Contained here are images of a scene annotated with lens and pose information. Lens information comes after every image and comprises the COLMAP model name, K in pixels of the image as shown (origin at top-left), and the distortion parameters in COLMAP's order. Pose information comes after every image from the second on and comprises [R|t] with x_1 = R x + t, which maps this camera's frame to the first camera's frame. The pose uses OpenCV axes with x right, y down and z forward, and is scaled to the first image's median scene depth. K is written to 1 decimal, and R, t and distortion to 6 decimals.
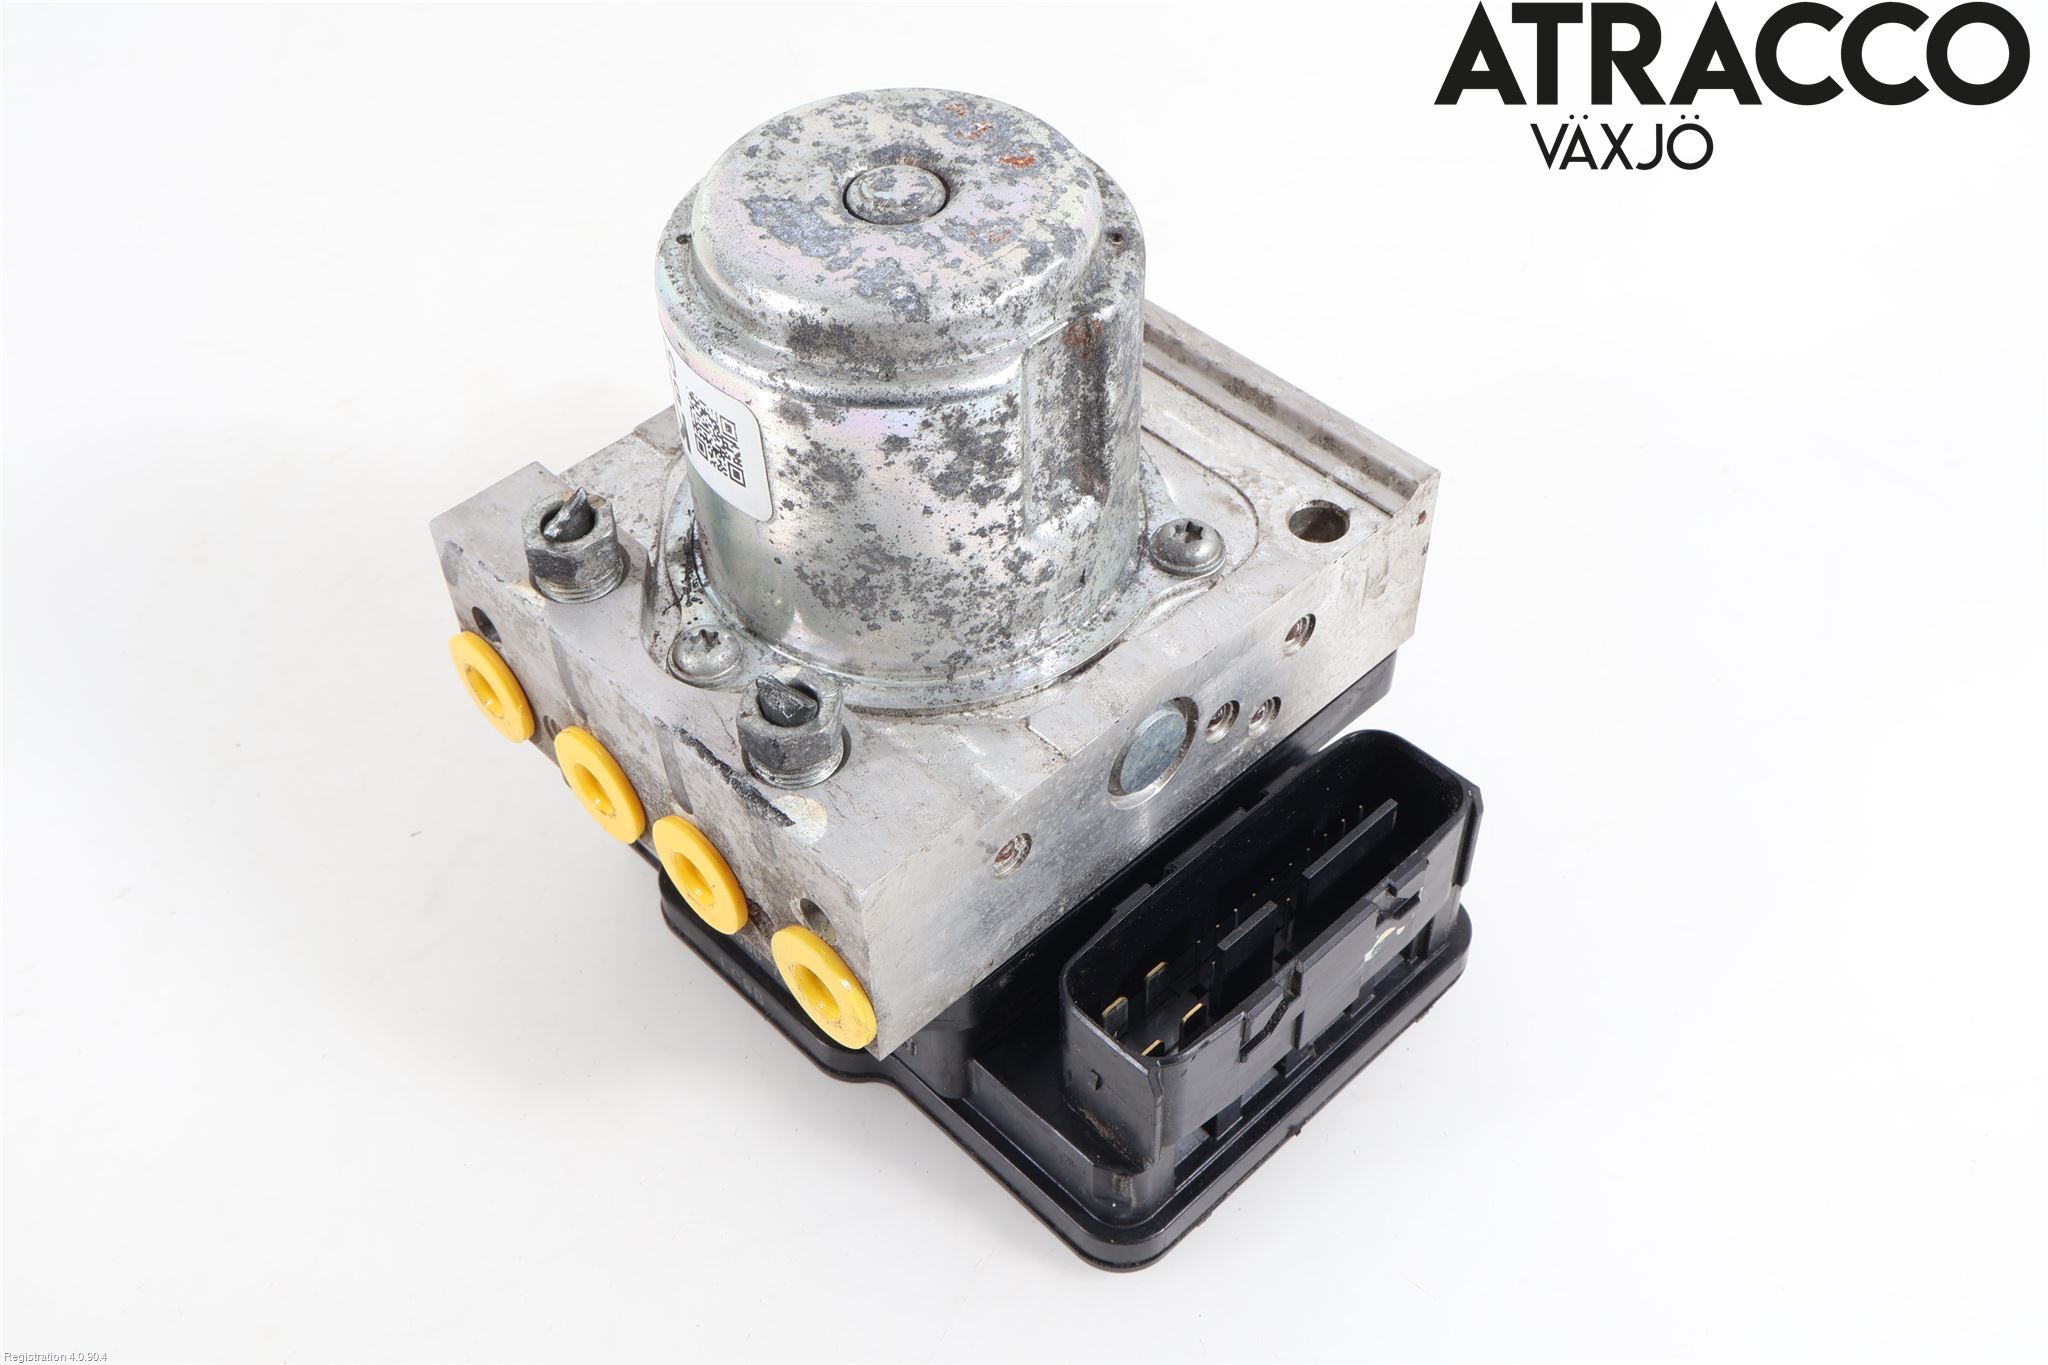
lens RADIAL K [[2127.6, 0, 1016.4], [0, 2127.6, 681.0], [0, 0, 1]] dist [-0.005017, 0.000000]
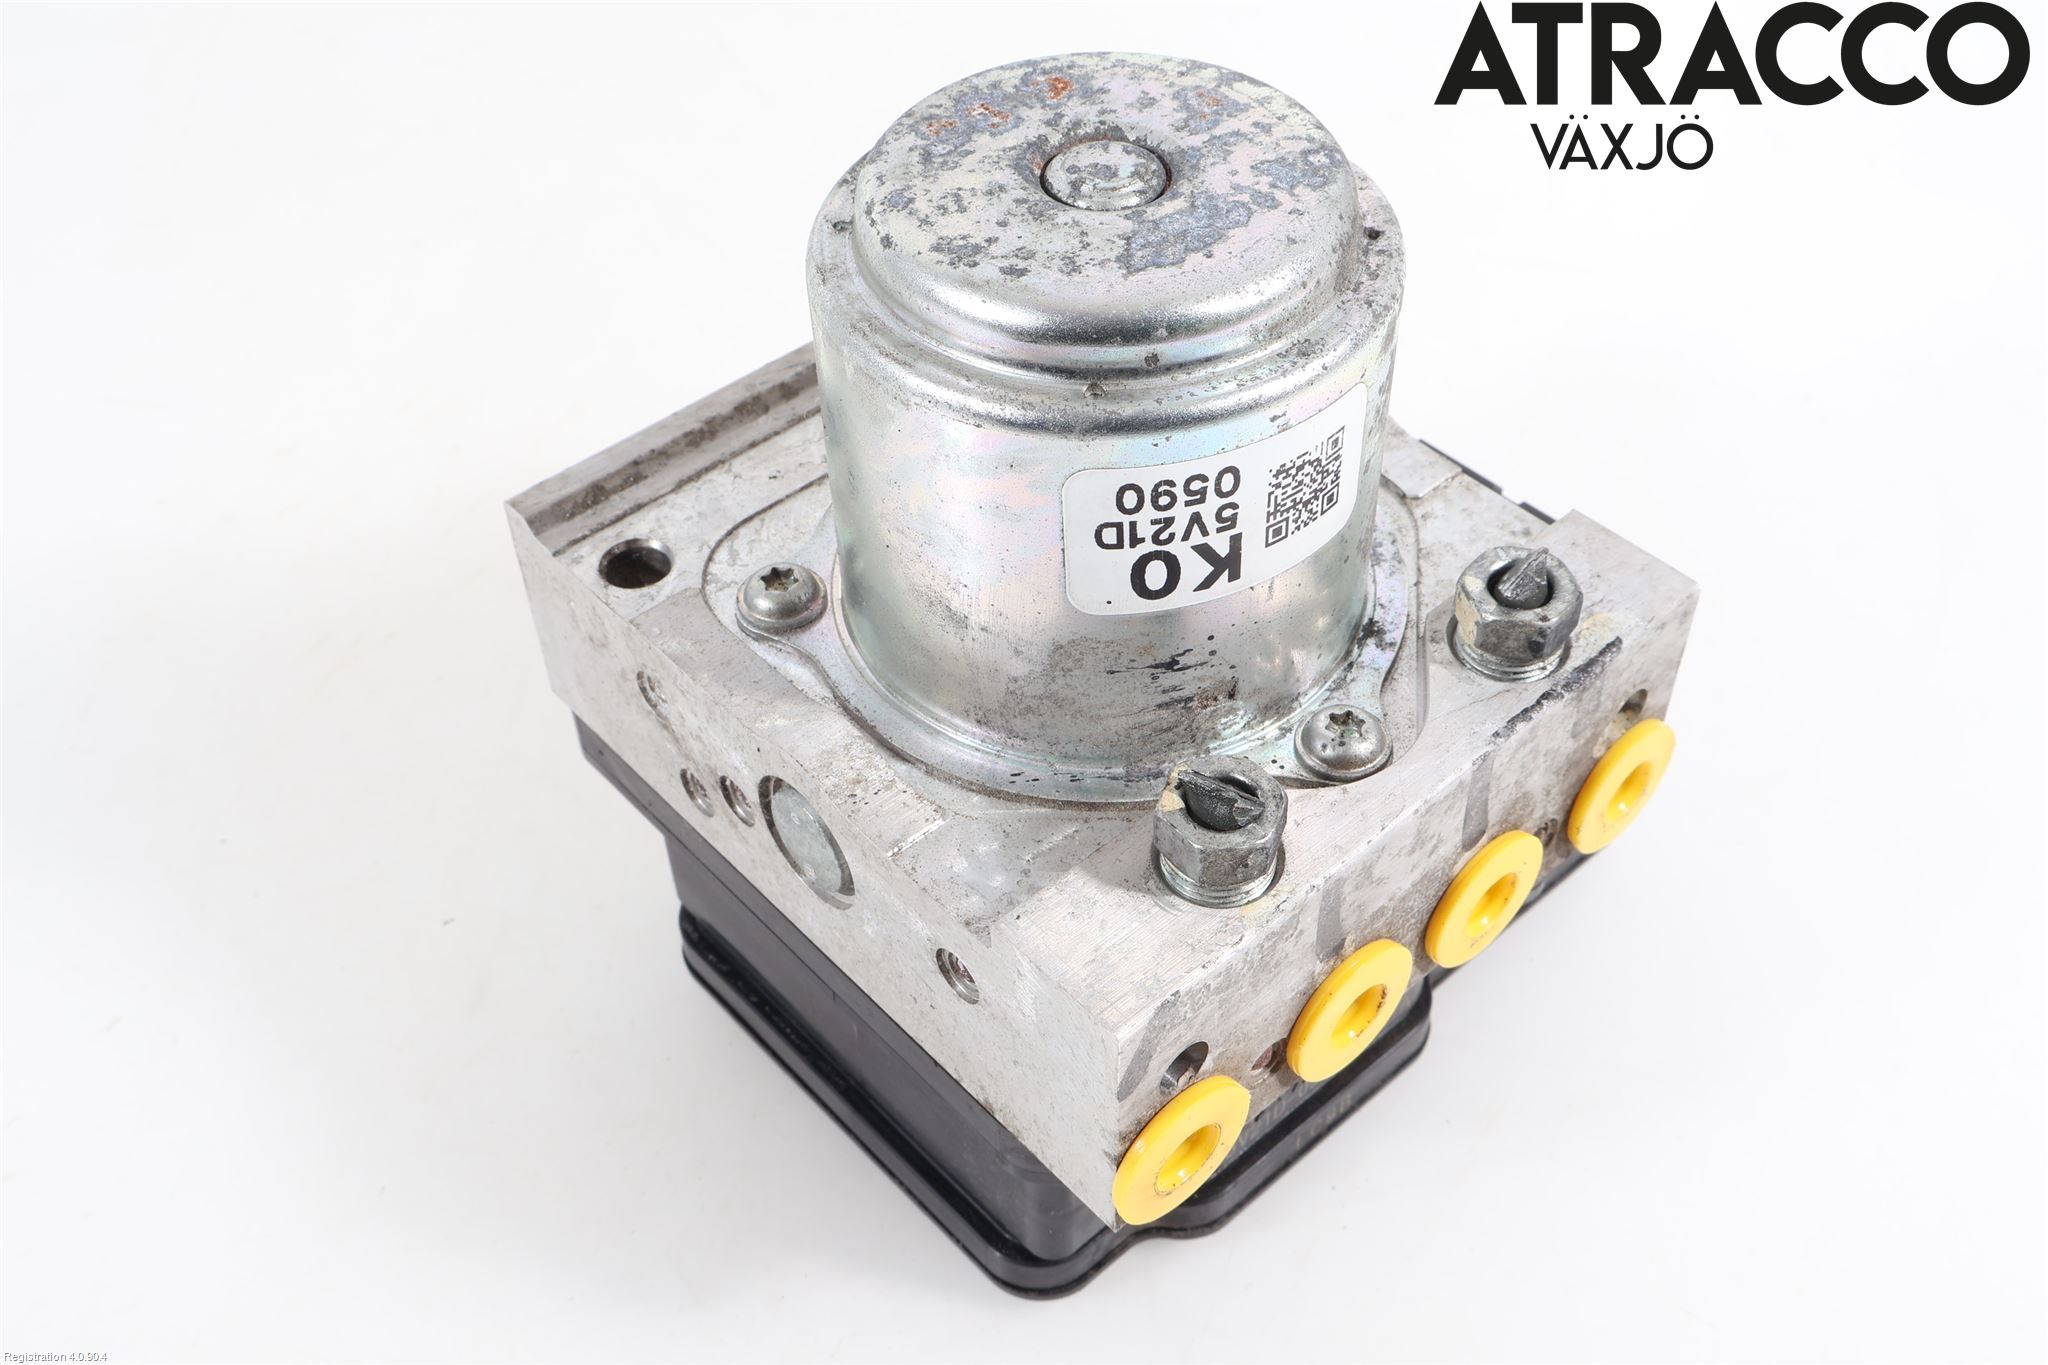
lens RADIAL K [[2127.6, 0, 1018.2], [0, 2127.6, 688.5], [0, 0, 1]] dist [-0.005017, 0.000000]
pose [[0.044736, -0.703557, 0.709230, -0.776778], [0.744107, 0.497160, 0.446247, -0.520652], [-0.666560, 0.507780, 0.545763, 0.677272]]
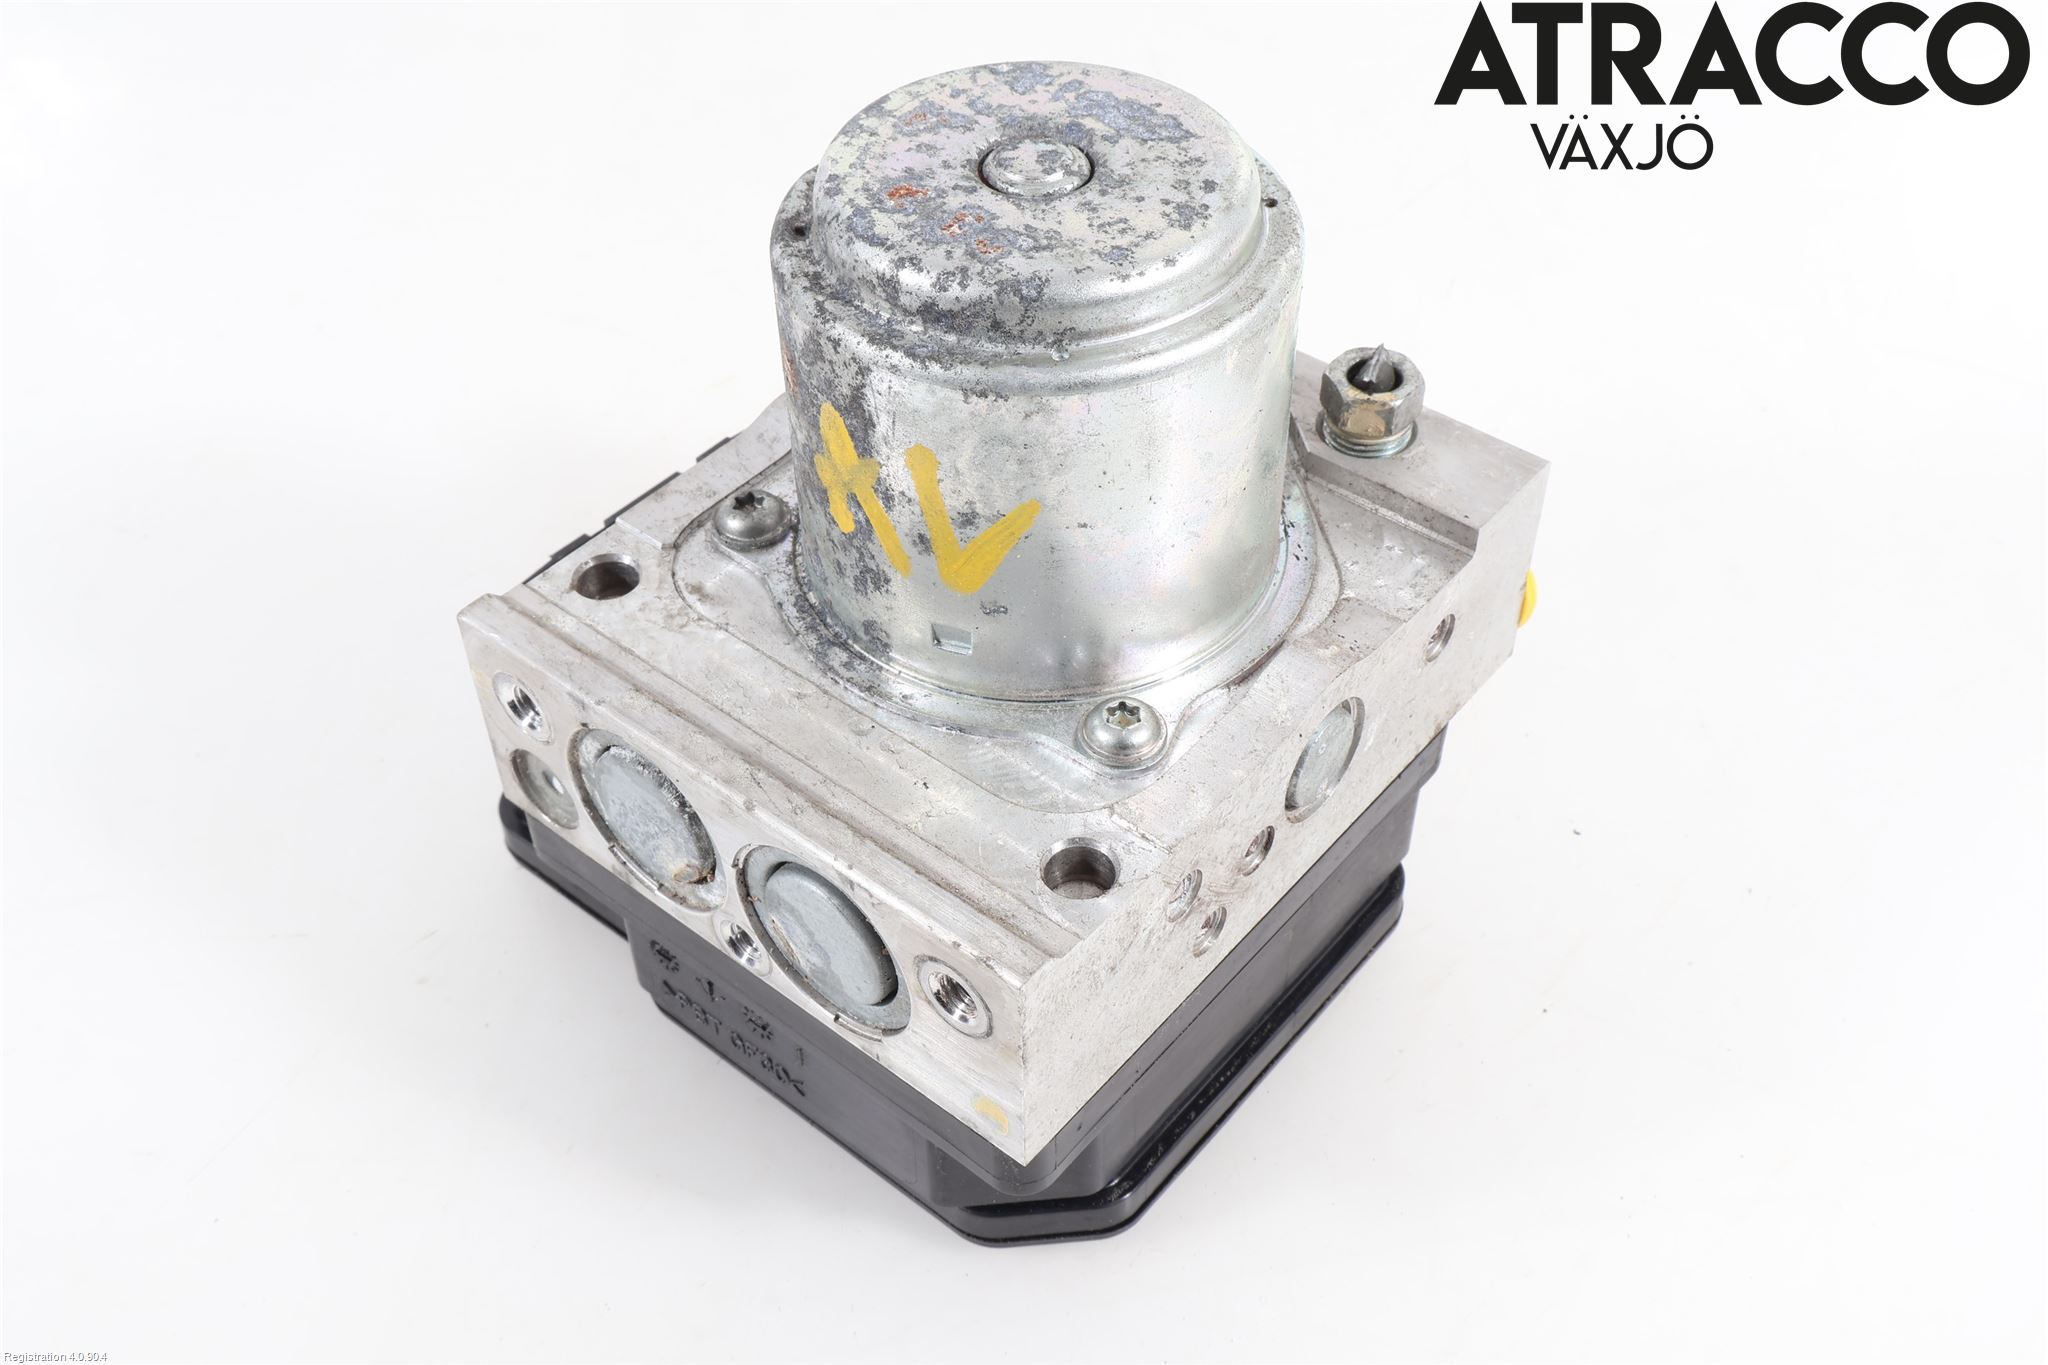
lens RADIAL K [[2127.6, 0, 1010.6], [0, 2127.6, 681.9], [0, 0, 1]] dist [-0.005017, 0.000000]
pose [[-0.993767, 0.099426, -0.050419, 0.022764], [-0.052643, -0.019863, 0.998416, -1.150888], [0.098267, 0.994847, 0.024974, 1.198177]]
